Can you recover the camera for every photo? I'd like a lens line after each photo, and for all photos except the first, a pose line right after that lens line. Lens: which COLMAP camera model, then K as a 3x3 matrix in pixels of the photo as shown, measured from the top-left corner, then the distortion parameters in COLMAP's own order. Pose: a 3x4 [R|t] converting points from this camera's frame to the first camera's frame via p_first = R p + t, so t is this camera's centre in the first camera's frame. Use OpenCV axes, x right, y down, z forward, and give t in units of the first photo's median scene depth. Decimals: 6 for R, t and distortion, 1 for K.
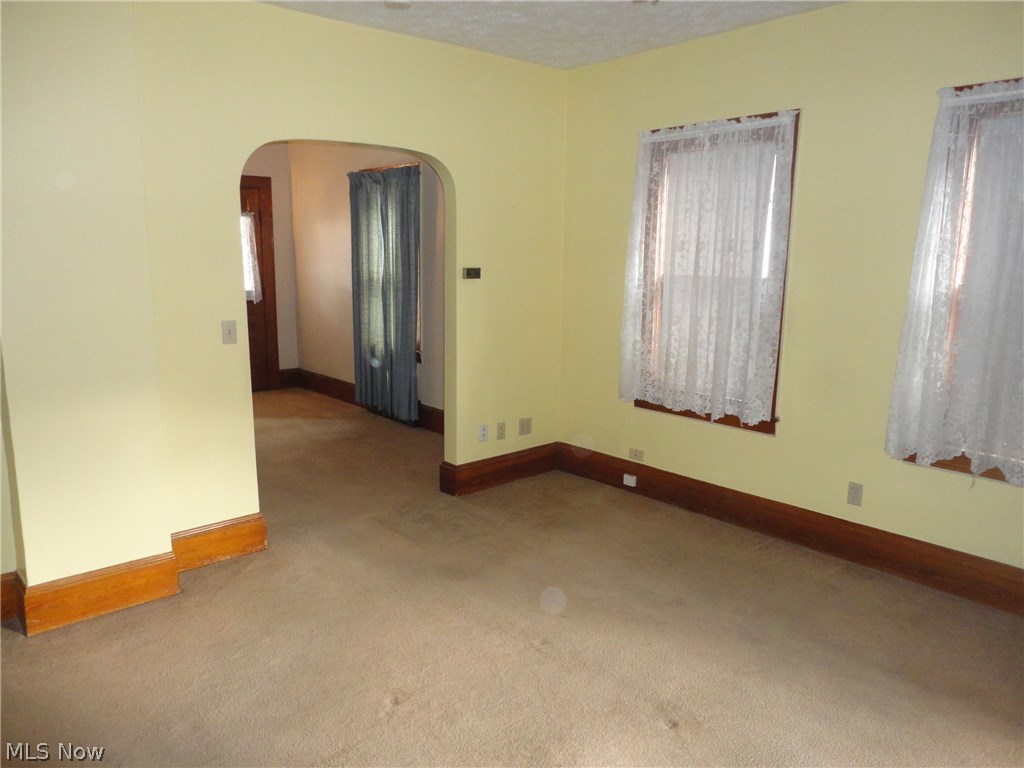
lens RADIAL K [[758.7, 0, 506.6], [0, 758.7, 385.1], [0, 0, 1]] dist [-0.001494, 0.003383]
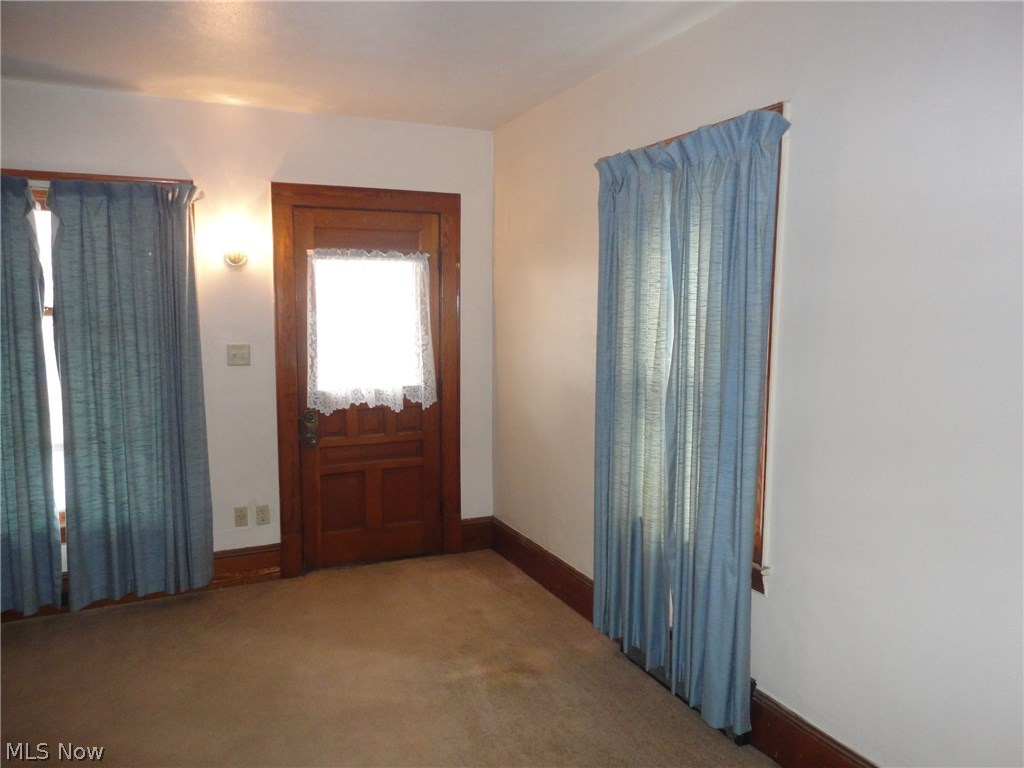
lens RADIAL K [[758.7, 0, 511.0], [0, 758.7, 382.0], [0, 0, 1]] dist [-0.001494, 0.003383]
pose [[0.961459, 0.019285, -0.274271, -0.128987], [-0.041512, 0.996284, -0.075467, -0.102450], [0.271796, 0.083944, 0.958687, 0.543921]]
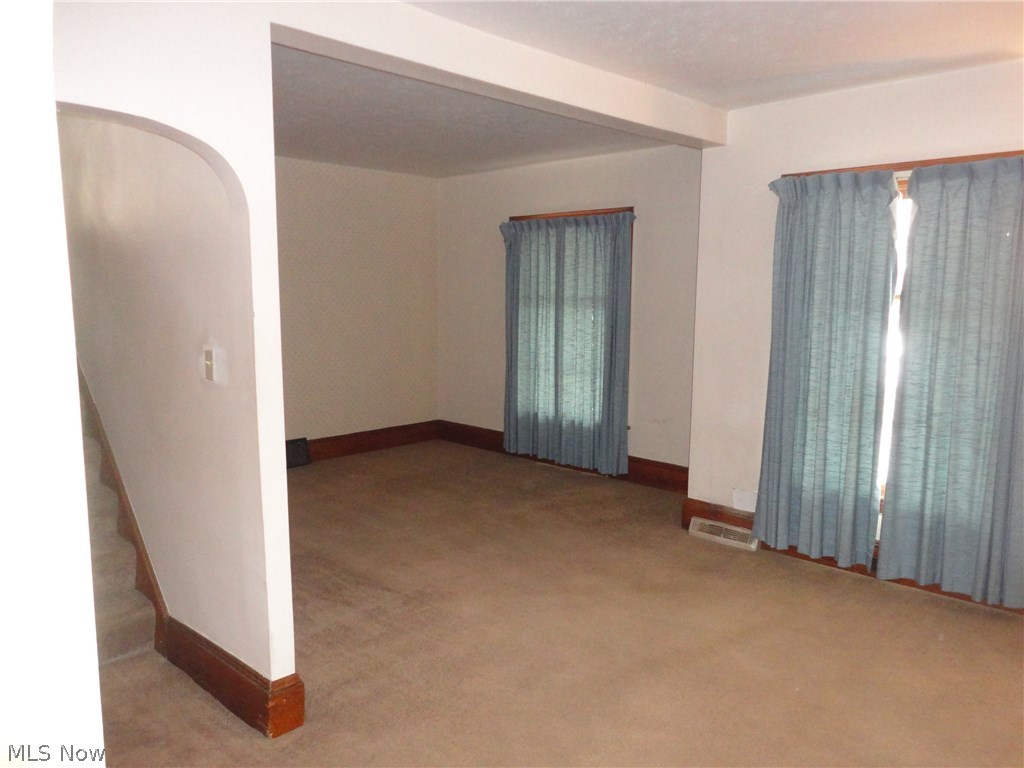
lens RADIAL K [[758.7, 0, 510.7], [0, 758.7, 384.3], [0, 0, 1]] dist [-0.001494, 0.003383]
pose [[0.078536, 0.119434, -0.989731, -0.036546], [-0.191109, 0.976188, 0.102635, -0.118378], [0.978422, 0.181086, 0.099491, 0.646930]]
